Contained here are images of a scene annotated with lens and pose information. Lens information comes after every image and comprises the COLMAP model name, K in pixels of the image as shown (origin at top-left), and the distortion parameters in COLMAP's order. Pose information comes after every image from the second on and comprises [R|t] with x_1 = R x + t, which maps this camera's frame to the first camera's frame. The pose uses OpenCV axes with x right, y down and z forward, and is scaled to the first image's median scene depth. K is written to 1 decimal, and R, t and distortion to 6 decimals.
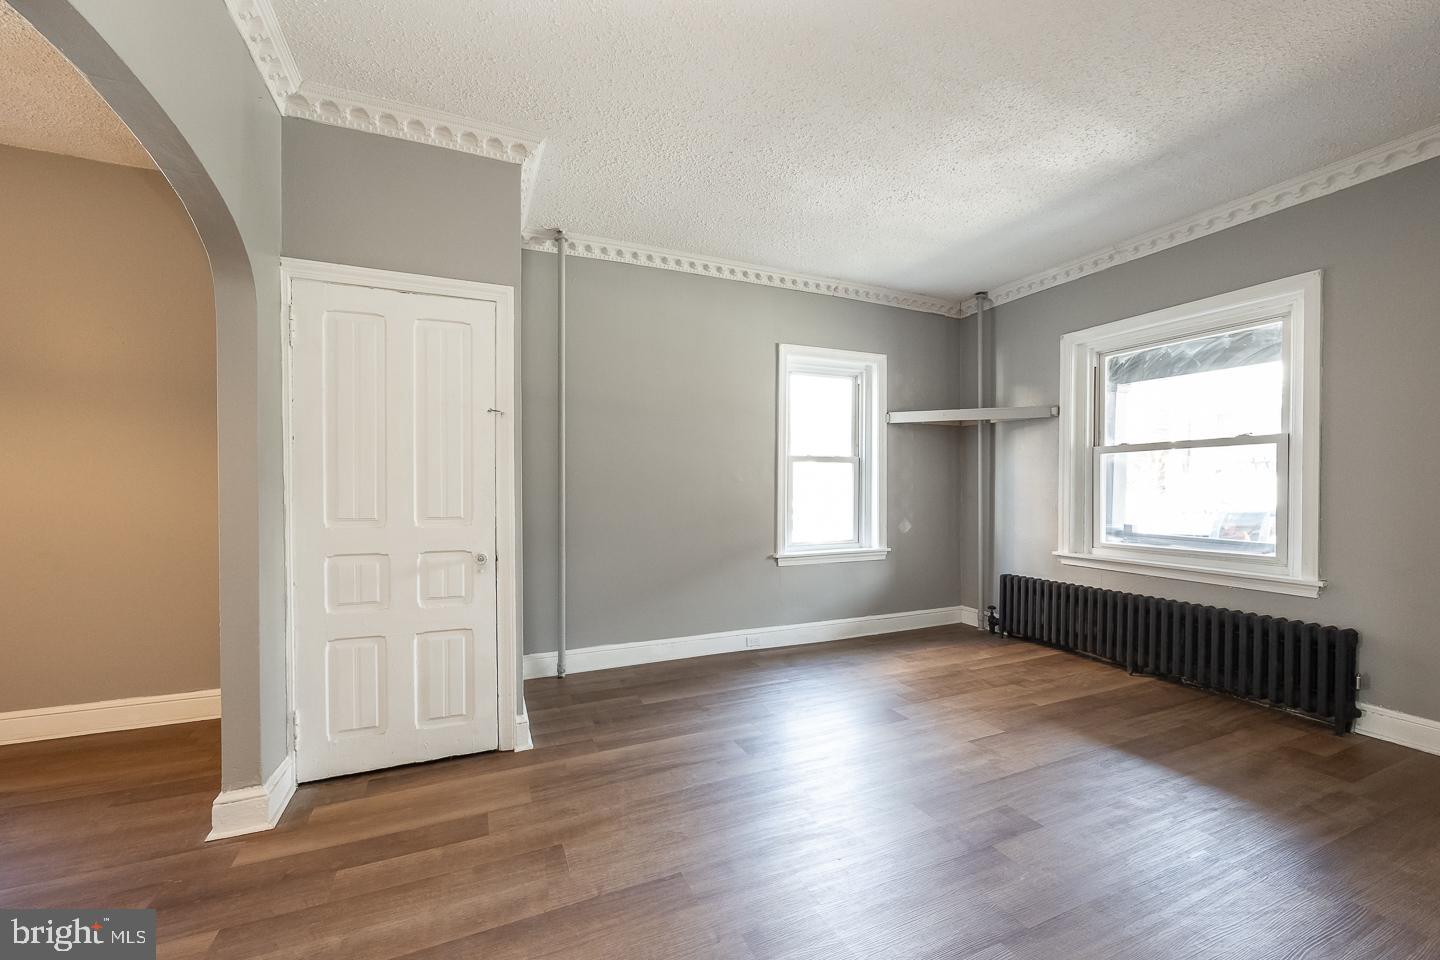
lens RADIAL K [[578.9, 0, 721.3], [0, 578.9, 492.2], [0, 0, 1]] dist [0.000476, 0.000019]
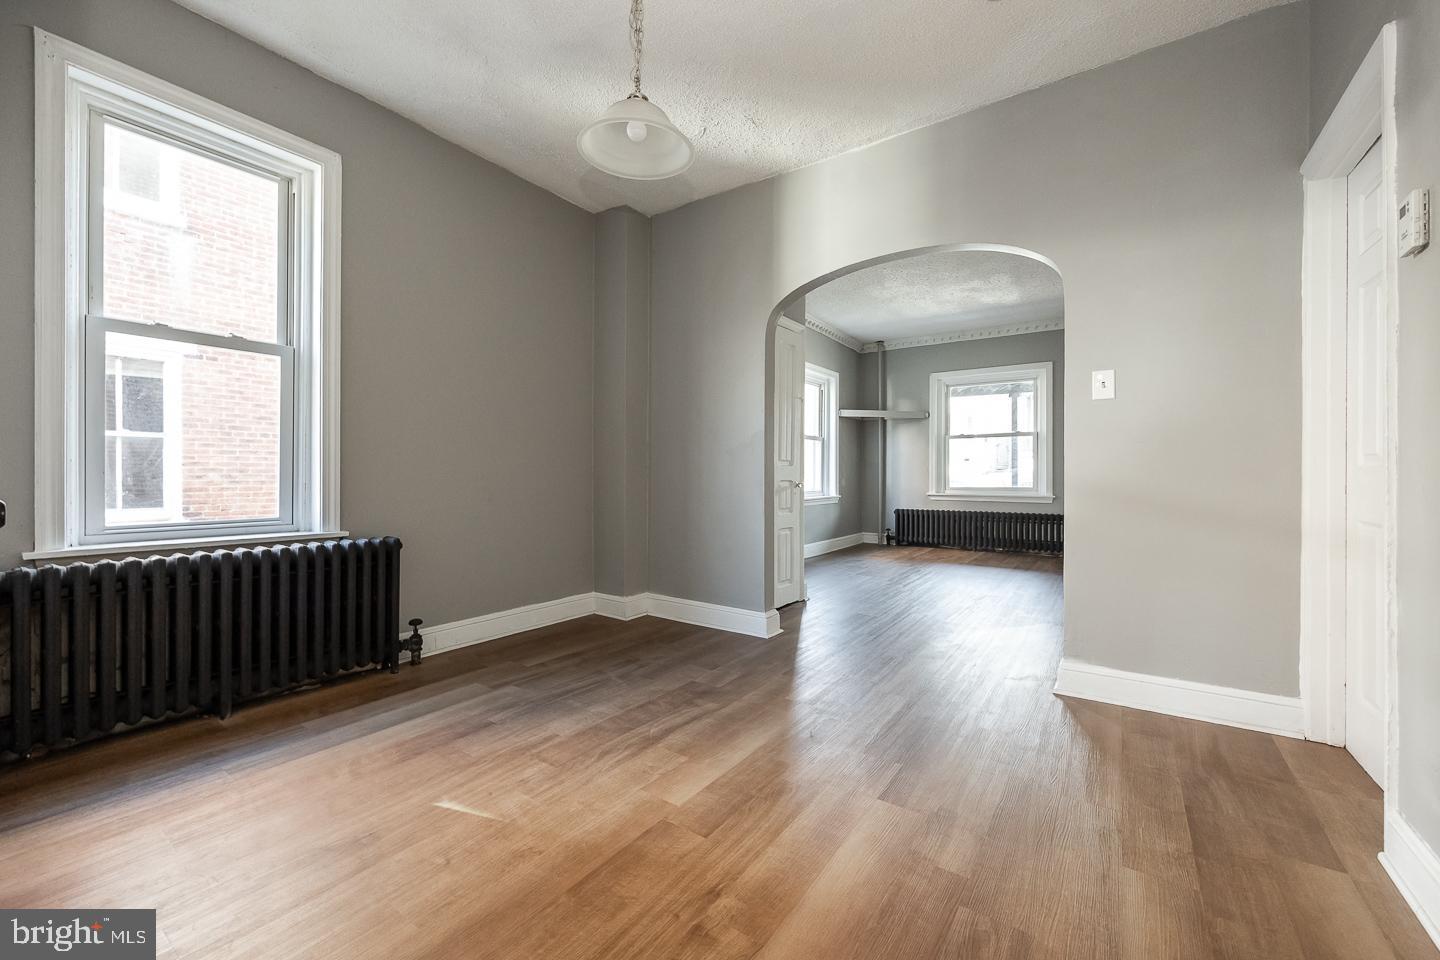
lens RADIAL K [[578.7, 0, 726.9], [0, 578.7, 475.8], [0, 0, 1]] dist [0.001155, 0.000367]
pose [[0.849921, 0.000376, 0.526909, -0.843295], [0.004558, 0.999957, -0.008065, 0.056799], [-0.526890, 0.009256, 0.849883, -0.184732]]
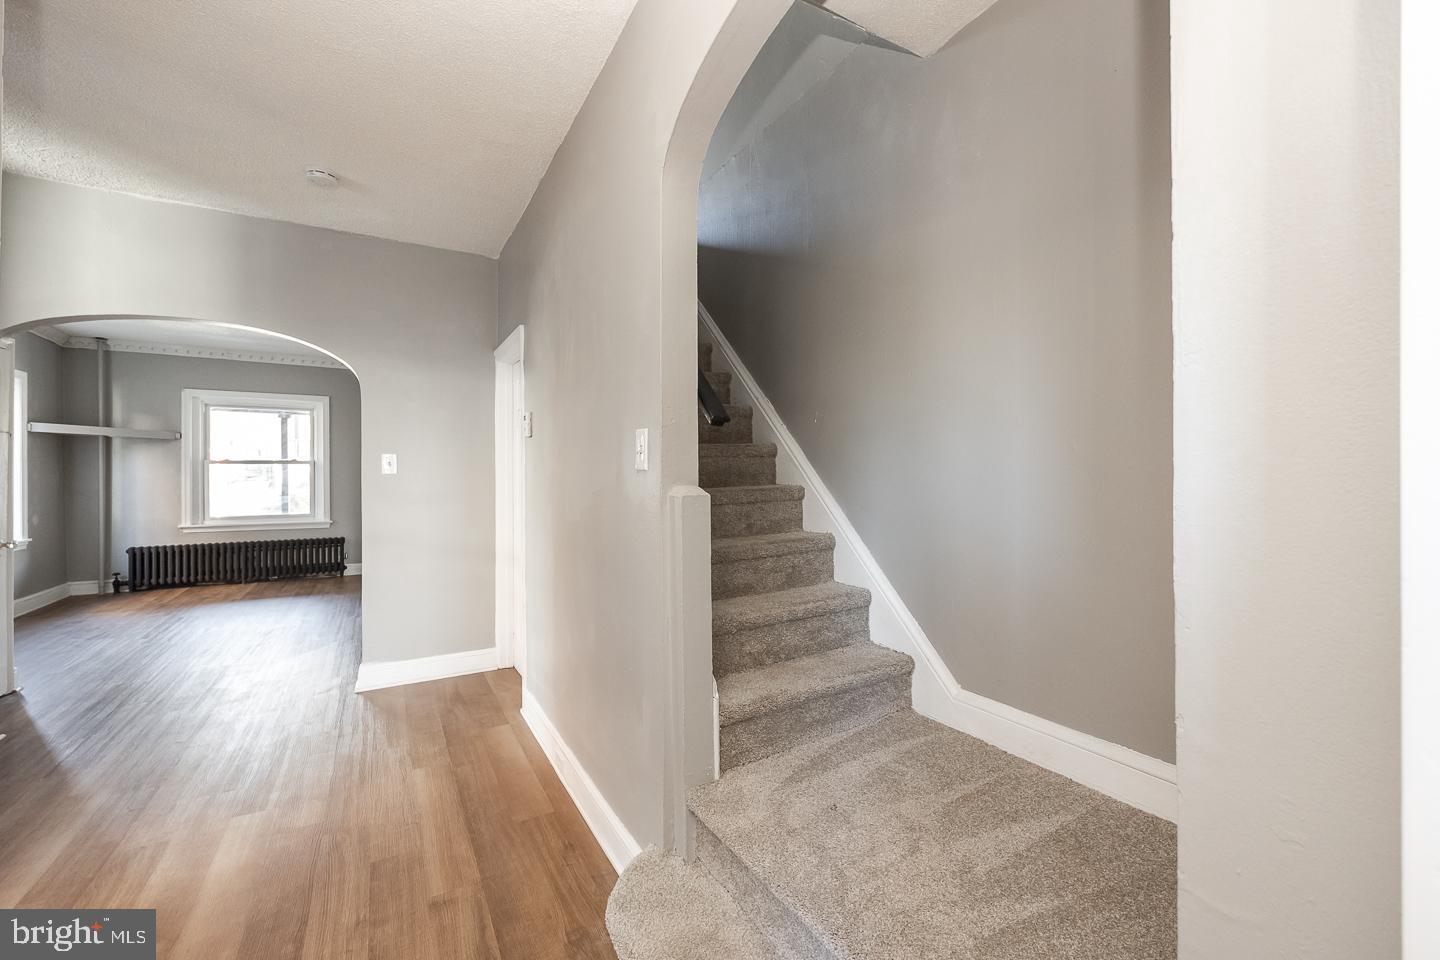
lens RADIAL K [[583.4, 0, 719.0], [0, 583.4, 475.0], [0, 0, 1]] dist [0.000110, -0.000111]
pose [[-0.108770, 0.002377, 0.994064, -1.080274], [0.016362, 0.999866, -0.000600, -0.008822], [-0.993932, 0.016199, -0.108794, -0.262816]]
